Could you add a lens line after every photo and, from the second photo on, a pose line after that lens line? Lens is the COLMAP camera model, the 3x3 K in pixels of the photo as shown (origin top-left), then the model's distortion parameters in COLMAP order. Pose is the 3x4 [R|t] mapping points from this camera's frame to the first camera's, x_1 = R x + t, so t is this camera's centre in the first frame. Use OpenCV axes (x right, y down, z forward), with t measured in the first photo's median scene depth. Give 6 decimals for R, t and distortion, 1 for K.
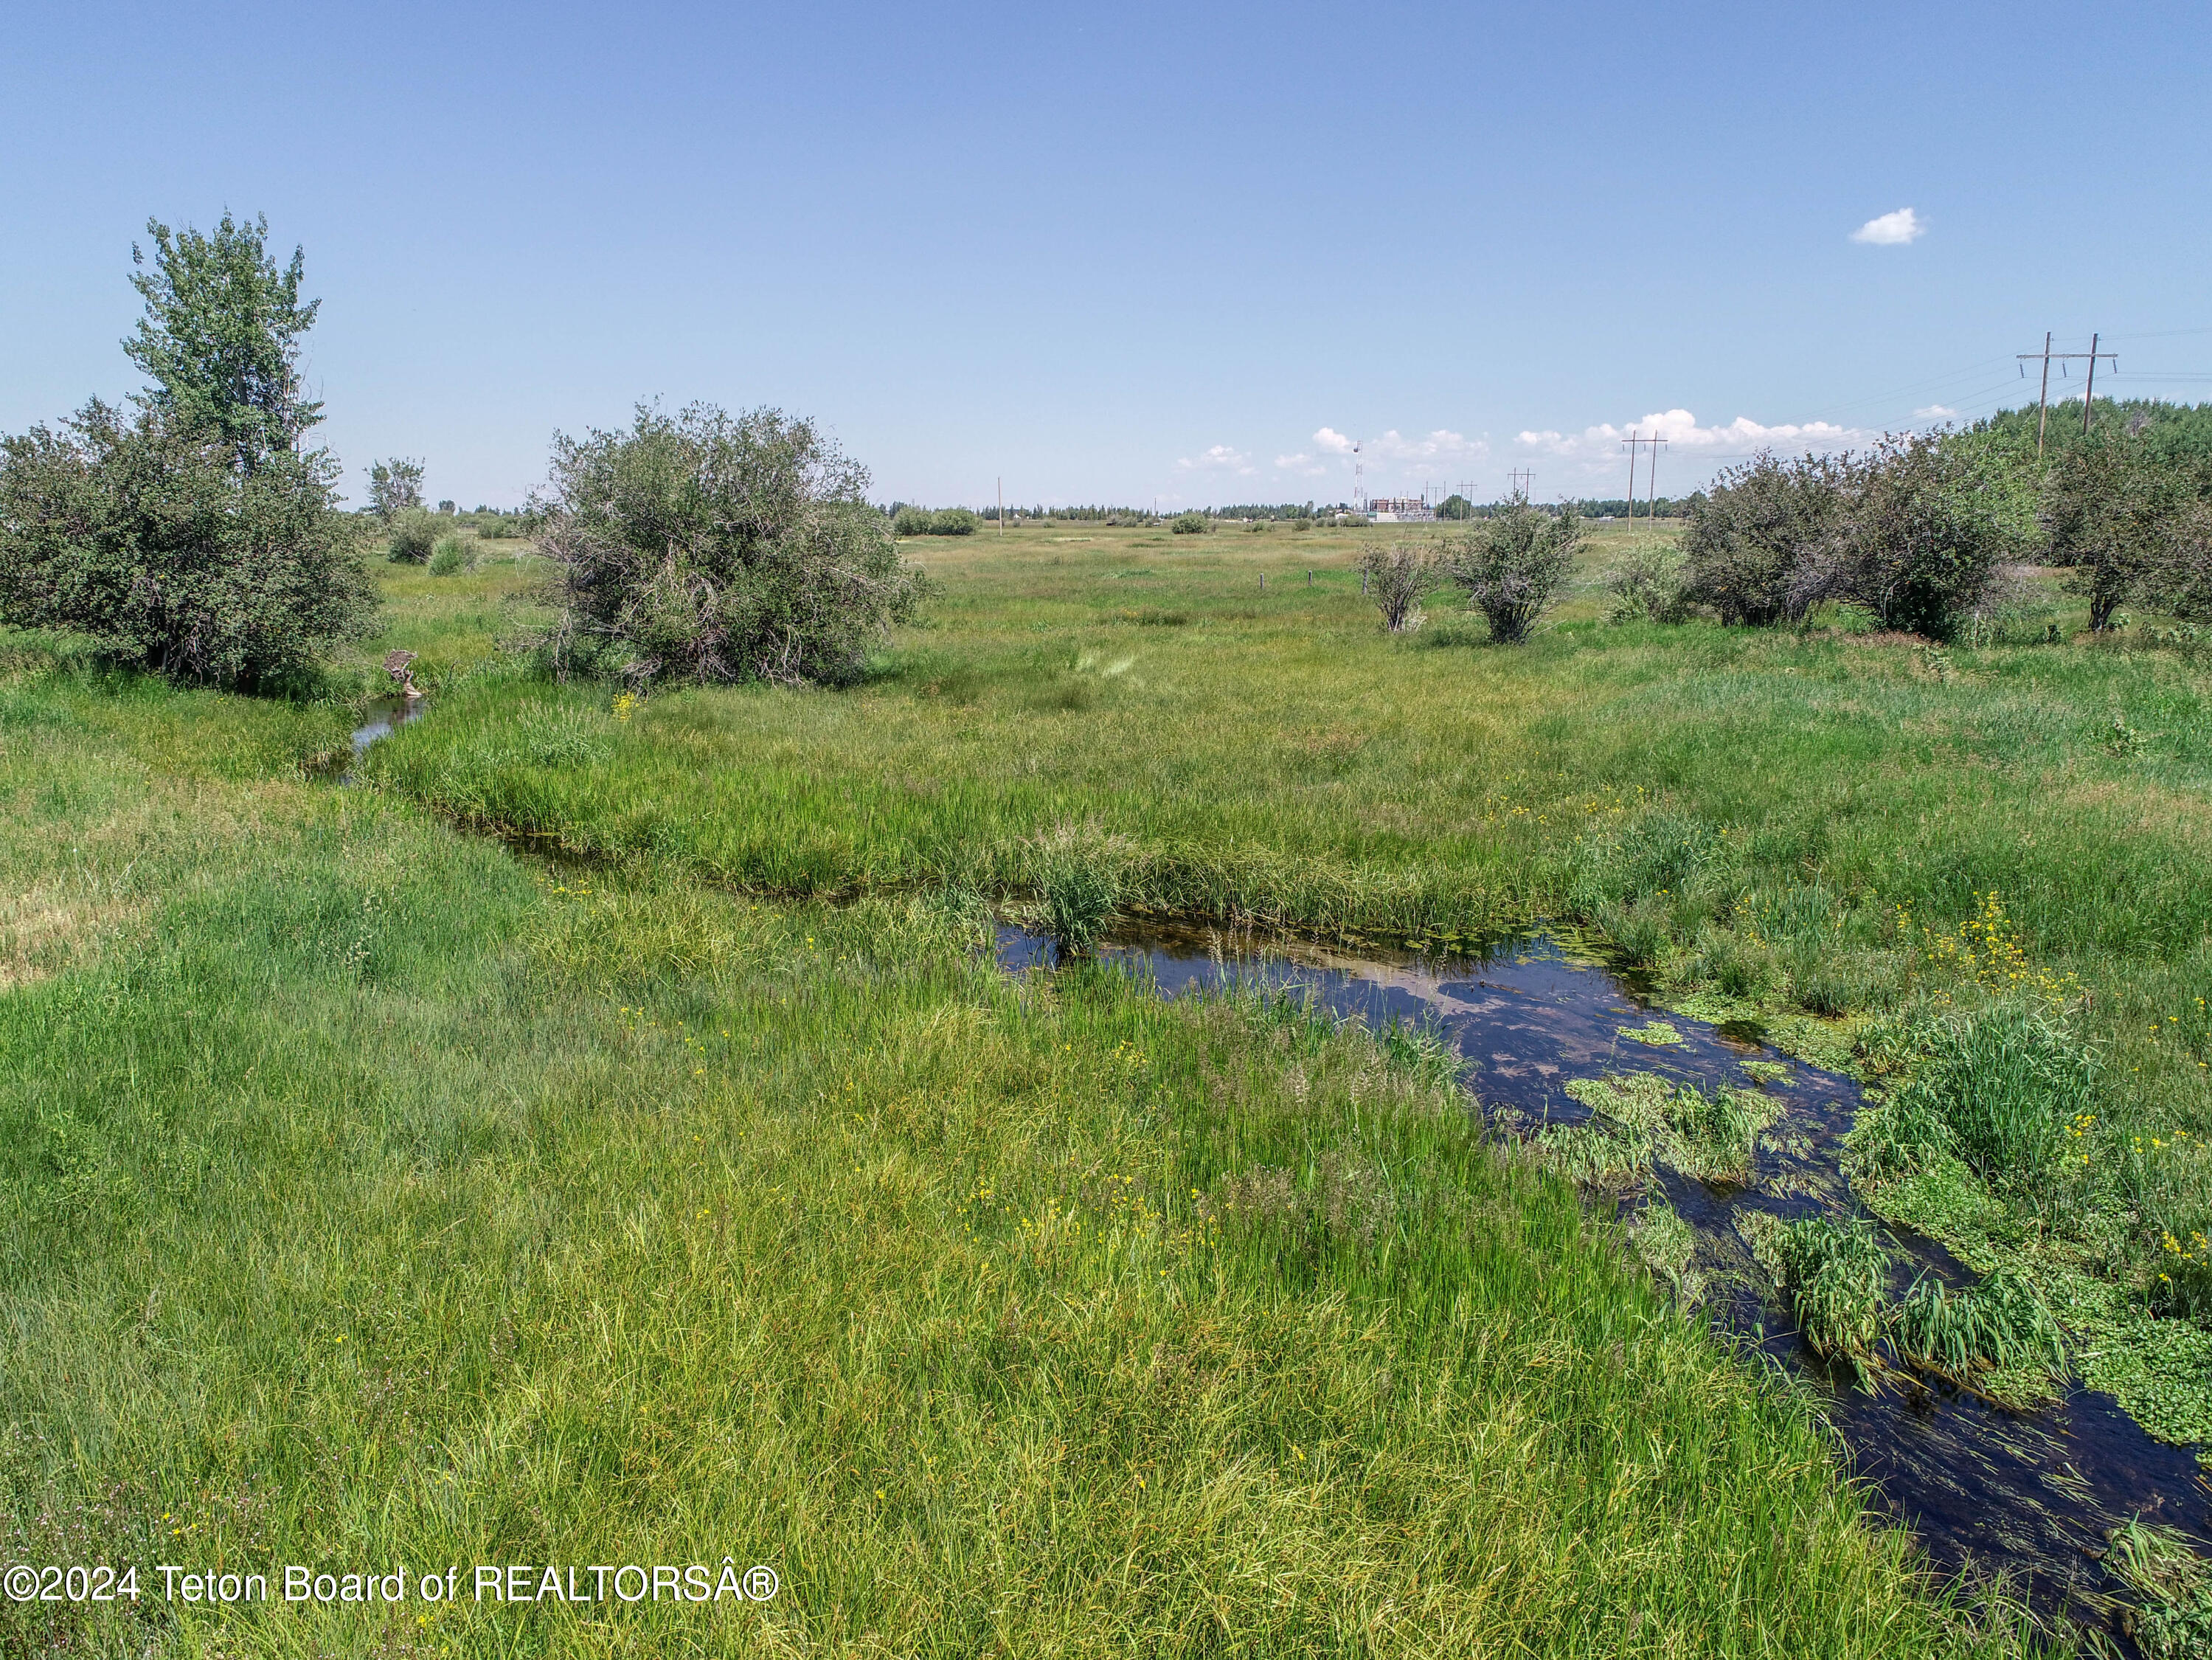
lens RADIAL K [[1676.5, 0, 1102.7], [0, 1676.5, 819.3], [0, 0, 1]] dist [0.004188, -0.003440]
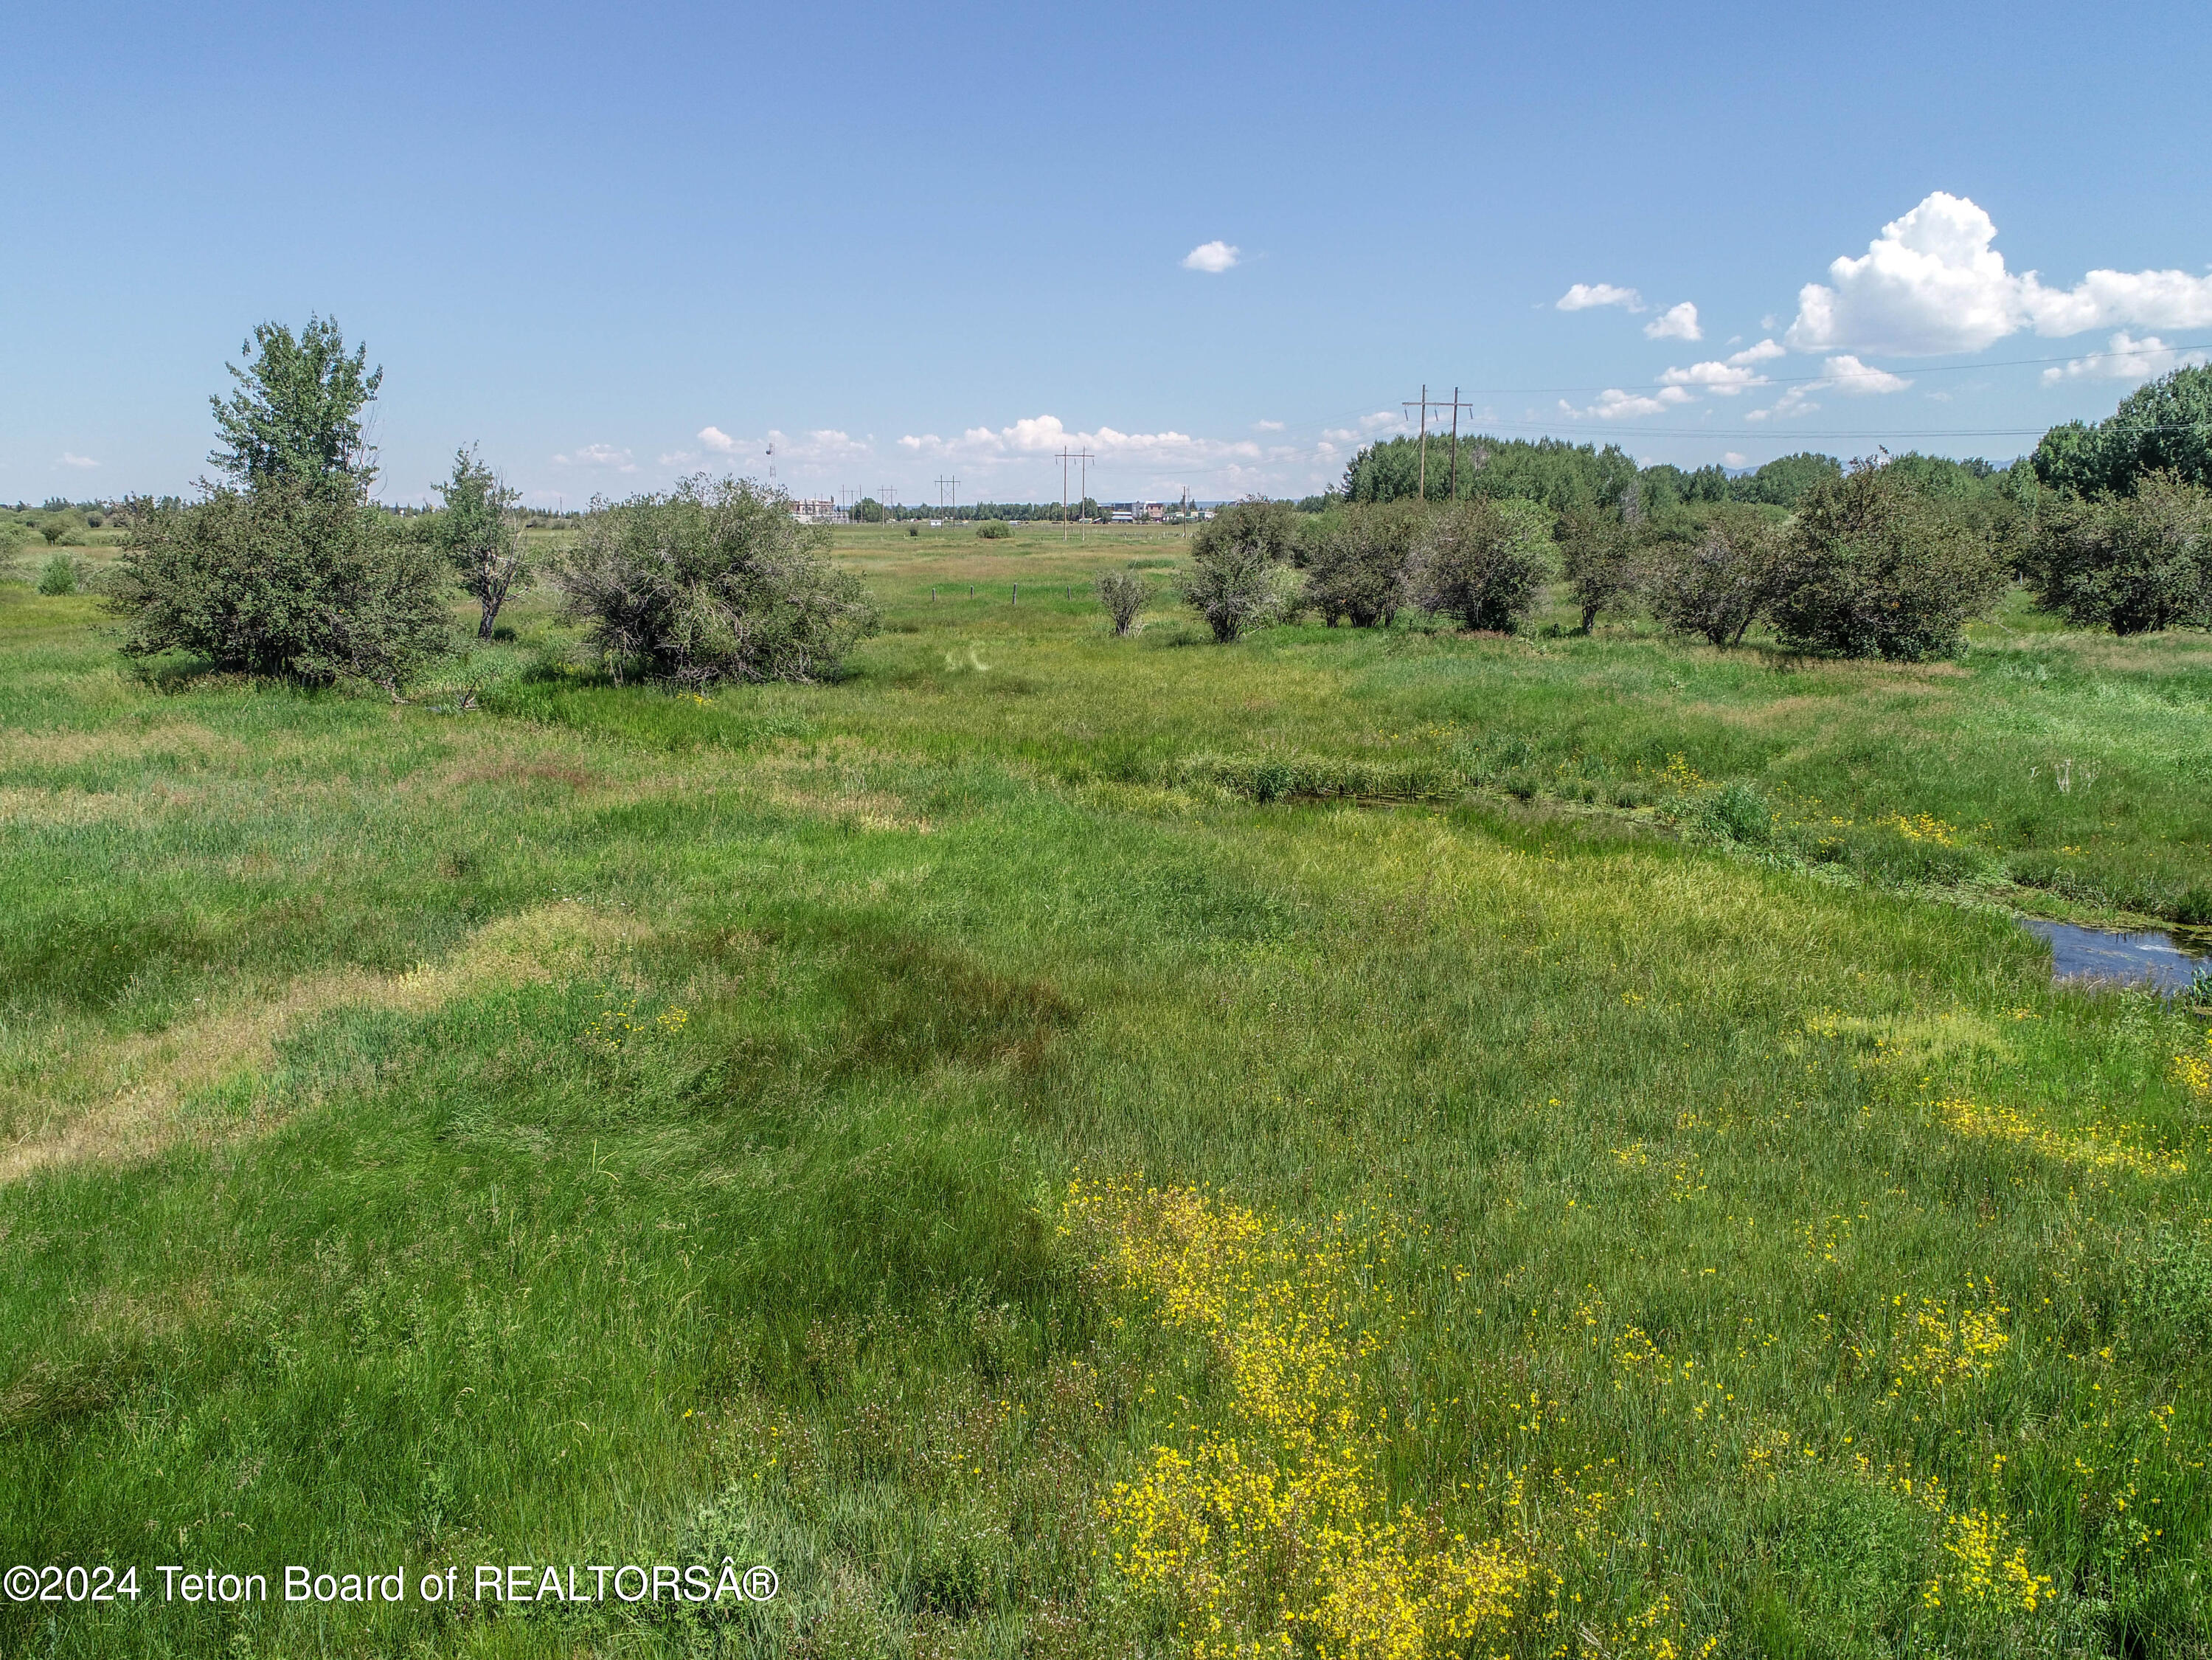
lens RADIAL K [[1676.5, 0, 1100.0], [0, 1676.5, 850.1], [0, 0, 1]] dist [0.004188, -0.003440]
pose [[0.937982, -0.062166, 0.341065, -0.337407], [0.056034, 0.998041, 0.027810, 0.024560], [-0.342126, -0.006974, 0.939628, -0.287422]]
